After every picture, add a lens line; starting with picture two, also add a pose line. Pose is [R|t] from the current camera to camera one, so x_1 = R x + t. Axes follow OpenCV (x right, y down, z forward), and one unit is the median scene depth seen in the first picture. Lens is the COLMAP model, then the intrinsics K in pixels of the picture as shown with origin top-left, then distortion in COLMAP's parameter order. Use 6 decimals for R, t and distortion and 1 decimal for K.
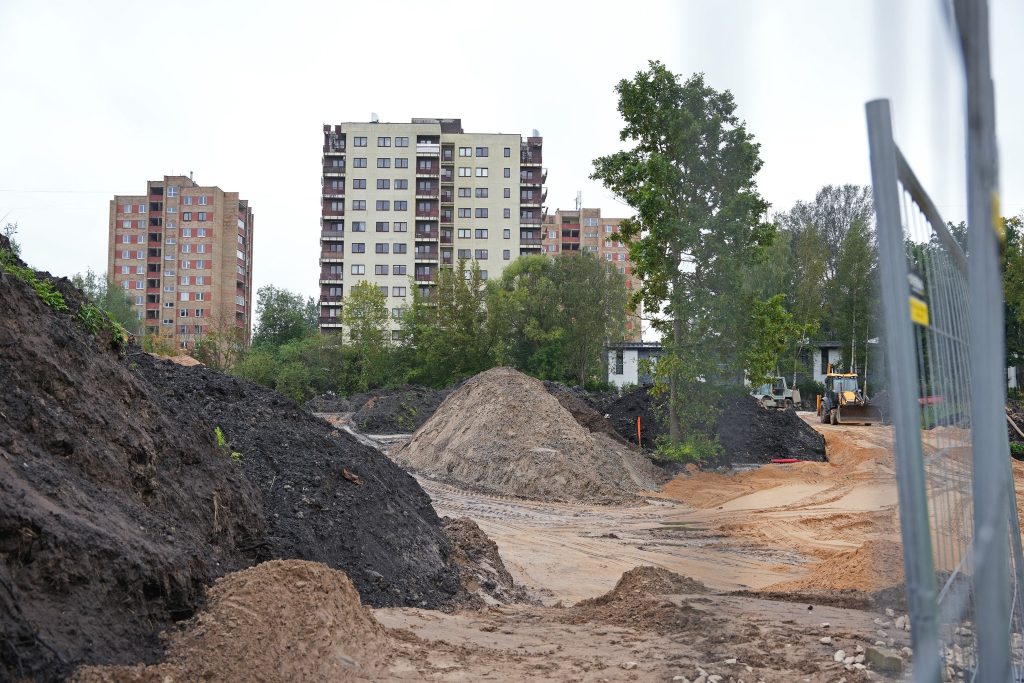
lens RADIAL K [[911.9, 0, 513.2], [0, 911.9, 337.2], [0, 0, 1]] dist [-0.066030, 0.049713]
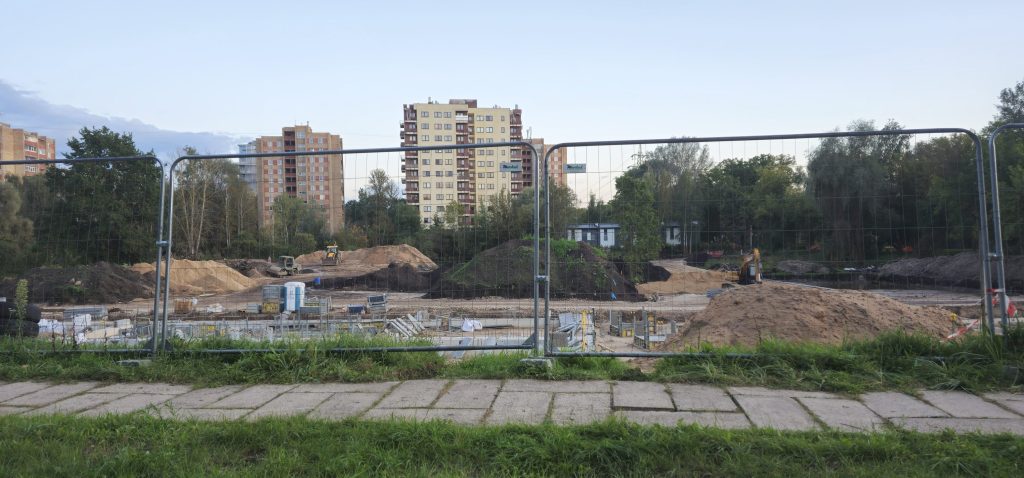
lens RADIAL K [[652.5, 0, 514.8], [0, 652.5, 255.5], [0, 0, 1]] dist [0.081593, -0.010692]
pose [[0.994943, -0.027416, 0.096626, -0.122312], [0.018524, 0.995610, 0.091746, -0.050105], [-0.098717, -0.089492, 0.991083, -0.349568]]
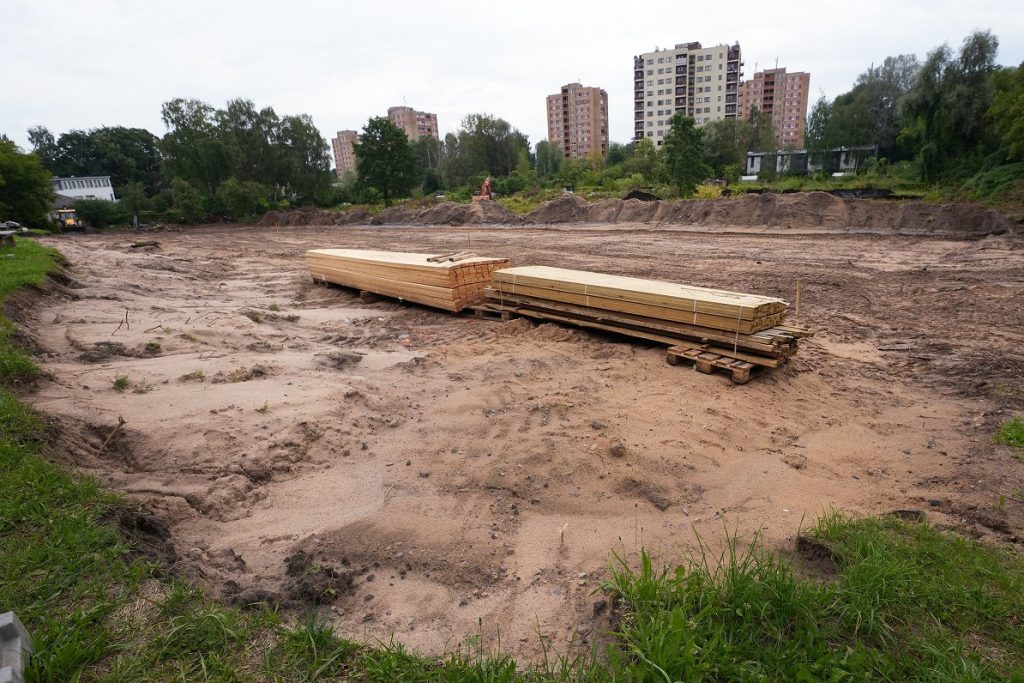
lens RADIAL K [[498.9, 0, 531.1], [0, 498.9, 354.1], [0, 0, 1]] dist [-0.057624, 0.011890]
pose [[0.901145, 0.086419, -0.424817, 0.138026], [0.093662, 0.917974, 0.385423, -0.045727], [0.423279, -0.387111, 0.819134, -0.382407]]
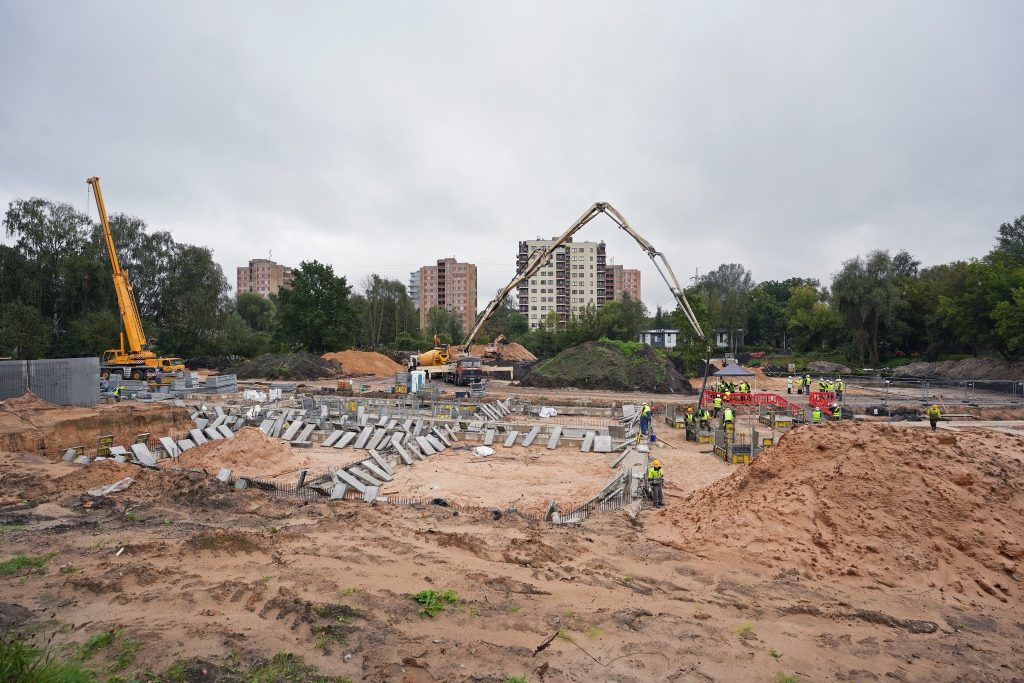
lens RADIAL K [[470.1, 0, 521.6], [0, 470.1, 344.8], [0, 0, 1]] dist [-0.056194, 0.005138]
pose [[0.997374, -0.006206, -0.072151, -0.109747], [0.011746, 0.996992, 0.076609, -0.048320], [0.071459, -0.077255, 0.994447, -0.310573]]
